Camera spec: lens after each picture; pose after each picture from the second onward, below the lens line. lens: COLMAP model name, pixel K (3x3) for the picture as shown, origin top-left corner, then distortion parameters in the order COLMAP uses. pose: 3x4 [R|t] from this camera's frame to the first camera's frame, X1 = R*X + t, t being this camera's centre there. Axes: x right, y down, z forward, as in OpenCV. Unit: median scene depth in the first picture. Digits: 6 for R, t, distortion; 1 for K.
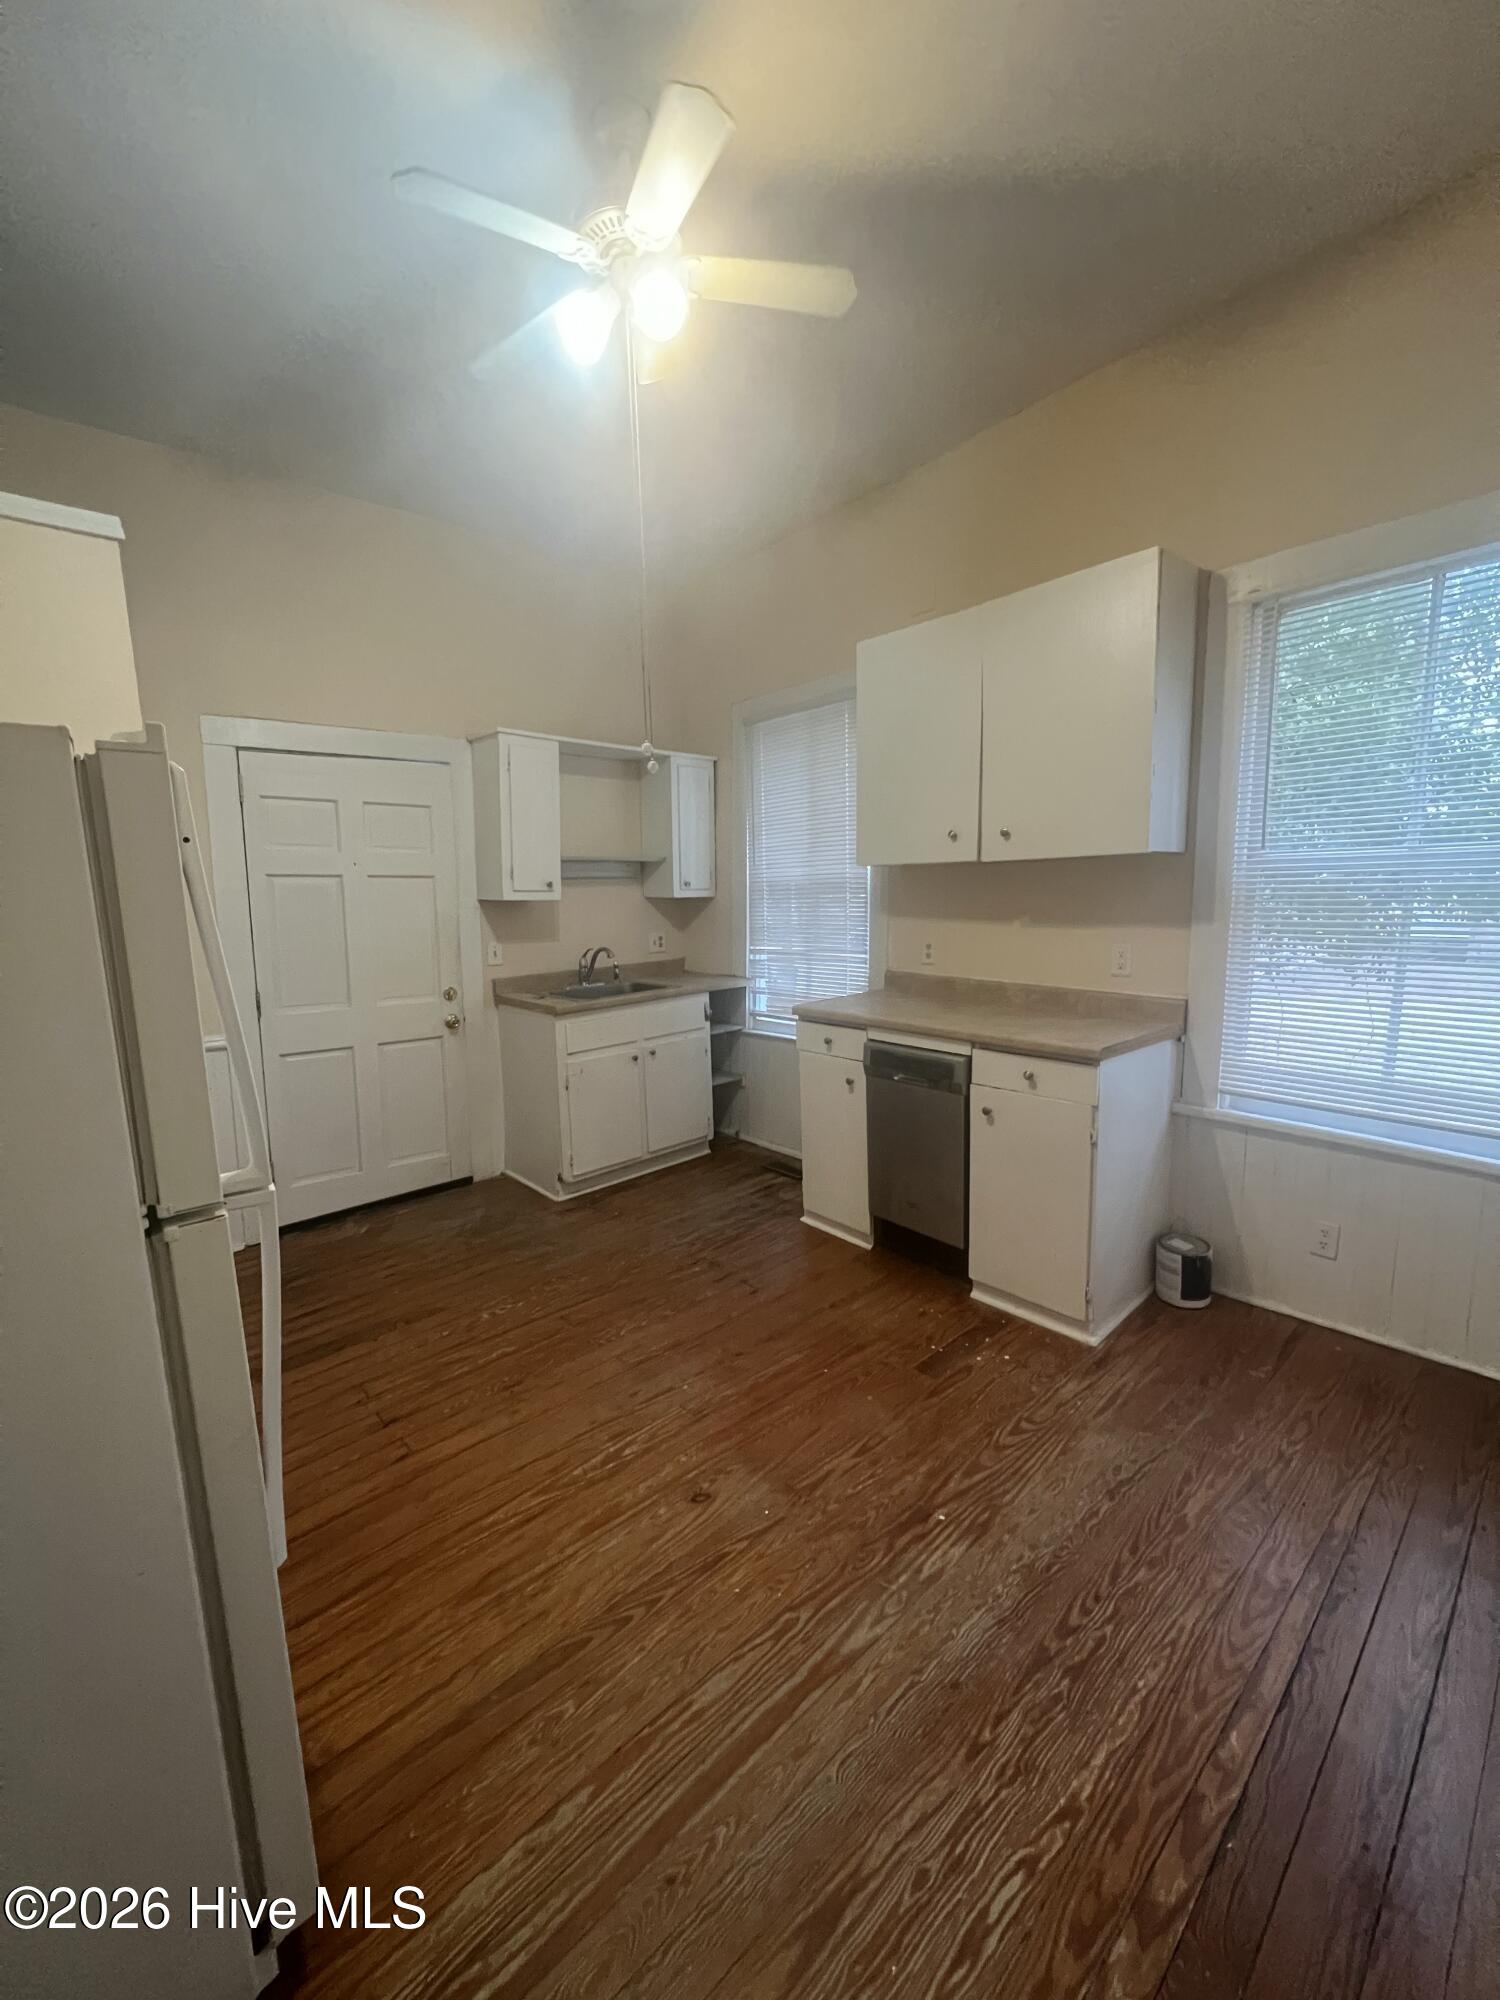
lens RADIAL K [[797.8, 0, 745.7], [0, 797.8, 997.5], [0, 0, 1]] dist [0.001718, 0.000501]
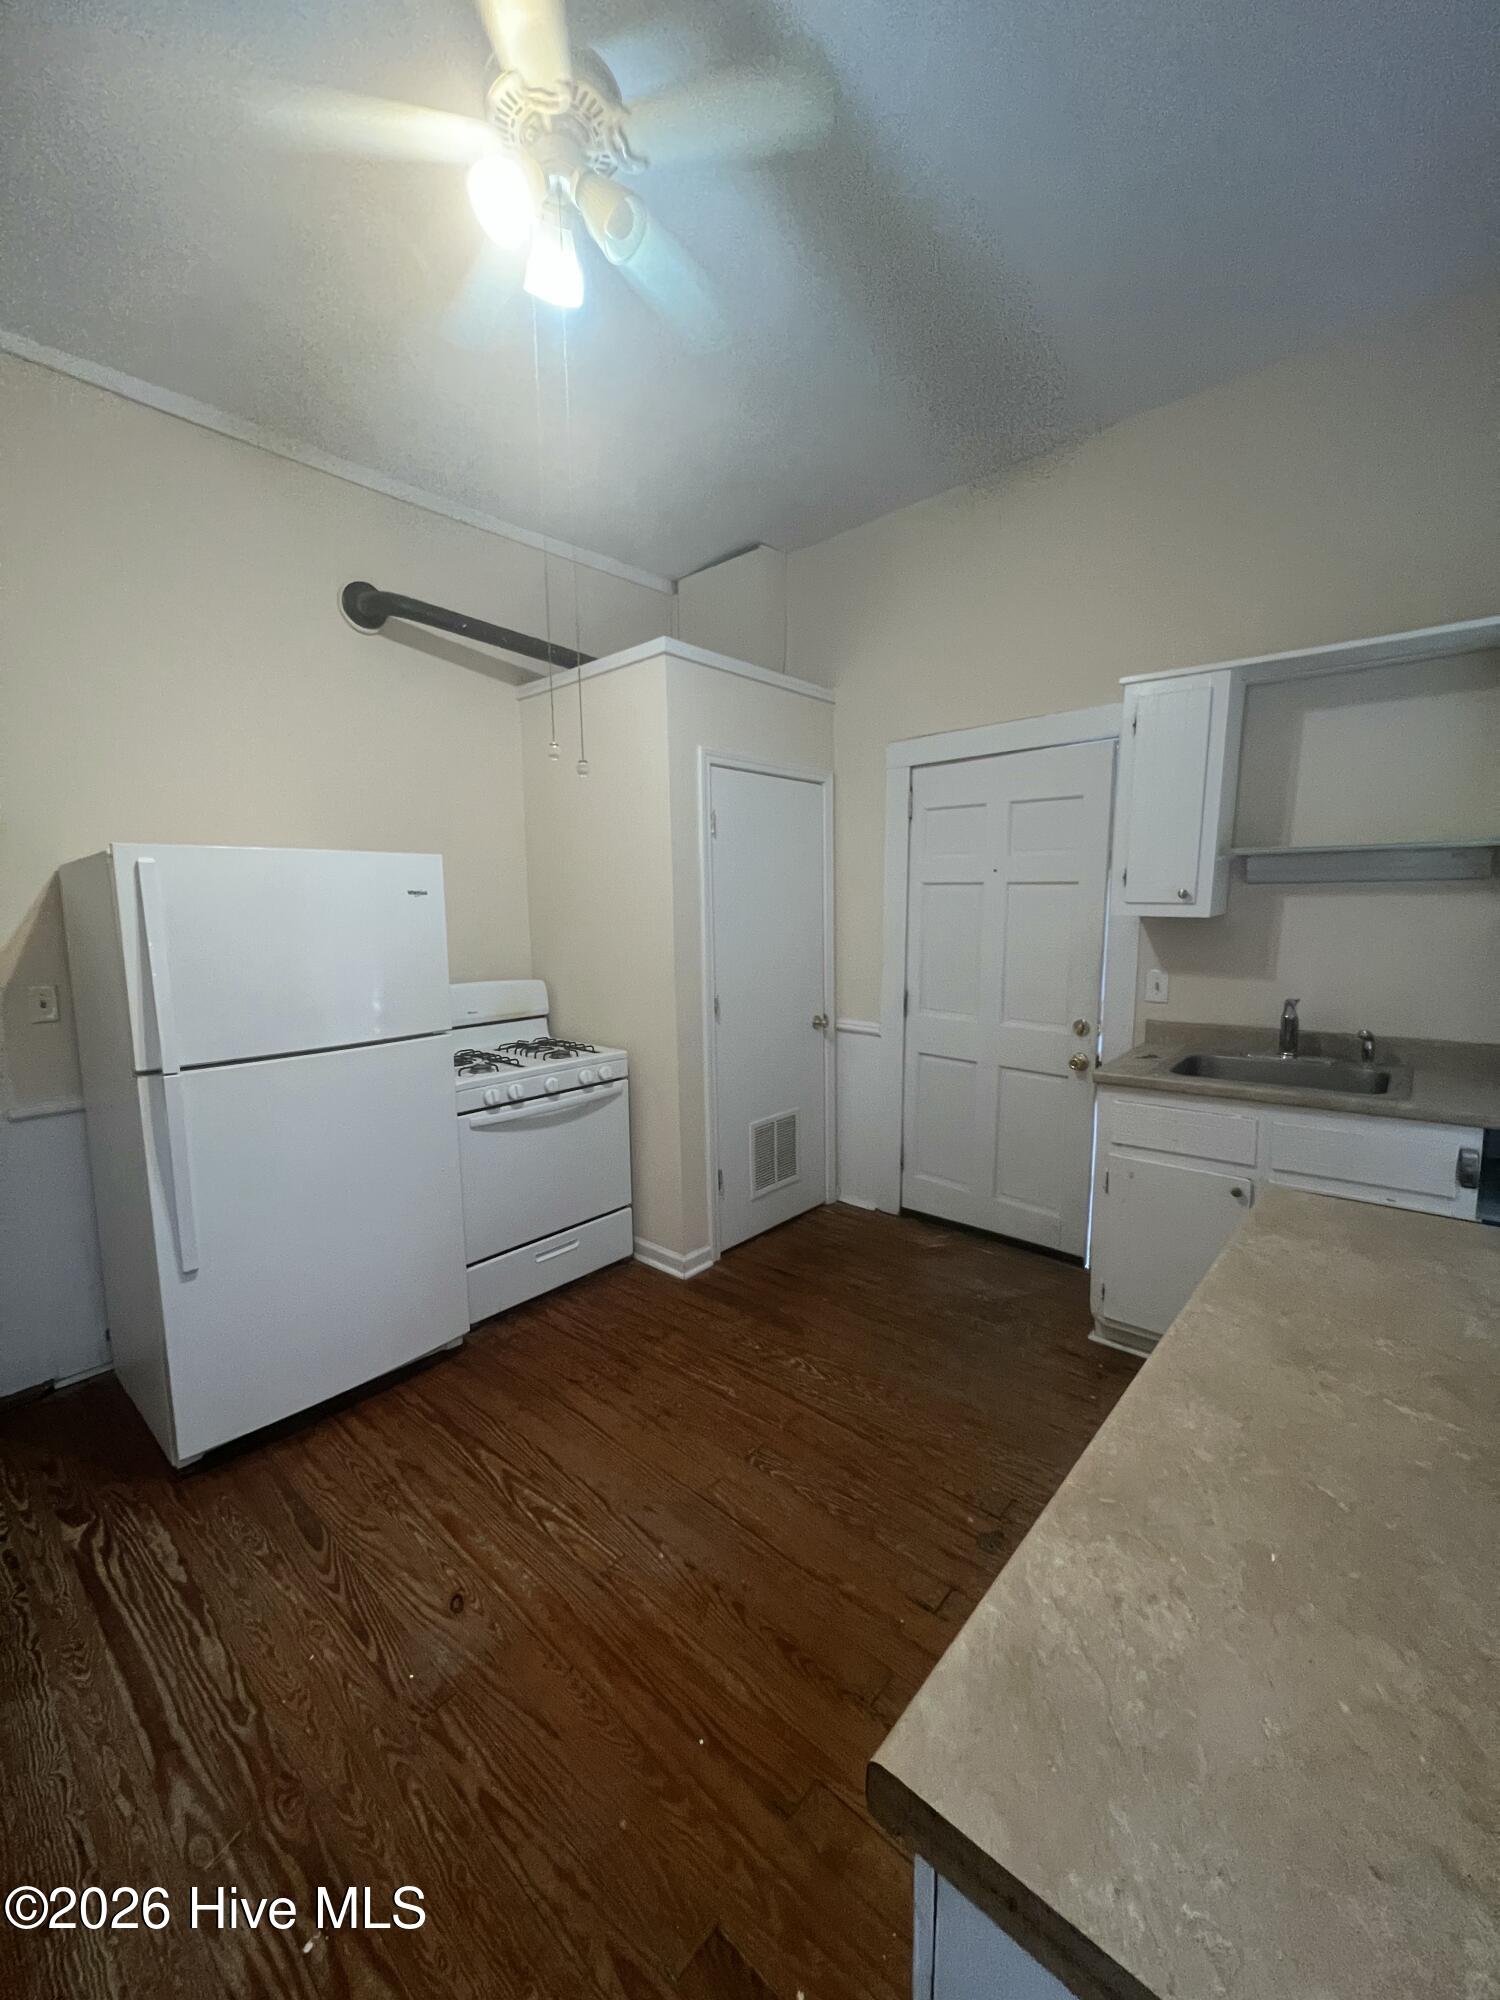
lens RADIAL K [[797.8, 0, 745.7], [0, 797.8, 997.5], [0, 0, 1]] dist [0.001718, 0.000501]
pose [[0.121215, 0.141433, -0.982499, 0.615846], [-0.124163, 0.984184, 0.126357, -0.154553], [0.984830, 0.106673, 0.136859, 0.905844]]
